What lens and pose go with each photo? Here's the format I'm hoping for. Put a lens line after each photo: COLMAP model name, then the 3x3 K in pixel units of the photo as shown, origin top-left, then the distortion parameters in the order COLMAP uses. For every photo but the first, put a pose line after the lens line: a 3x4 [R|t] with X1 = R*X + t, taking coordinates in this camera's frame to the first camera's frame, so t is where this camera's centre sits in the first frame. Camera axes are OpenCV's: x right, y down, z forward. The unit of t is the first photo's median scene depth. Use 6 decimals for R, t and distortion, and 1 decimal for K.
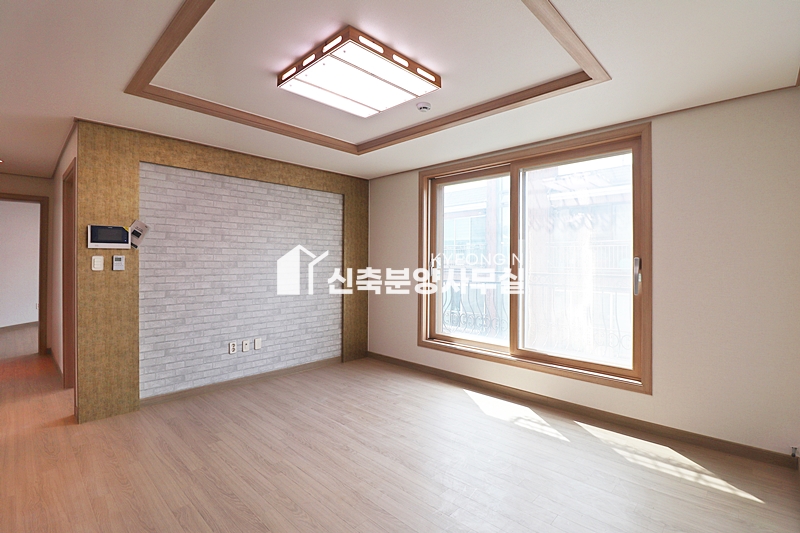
lens RADIAL K [[367.3, 0, 398.6], [0, 367.3, 258.6], [0, 0, 1]] dist [-0.000385, -0.017760]
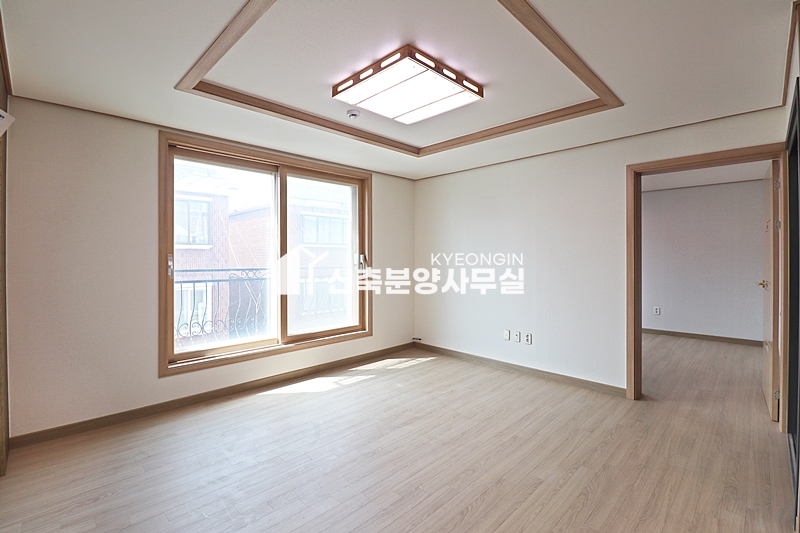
lens RADIAL K [[367.3, 0, 398.6], [0, 367.3, 258.6], [0, 0, 1]] dist [-0.000385, -0.017760]
pose [[0.018893, -0.007700, 0.999792, -0.888923], [-0.006042, 0.999951, 0.007815, 0.001552], [-0.999803, -0.006188, 0.018846, 0.743592]]
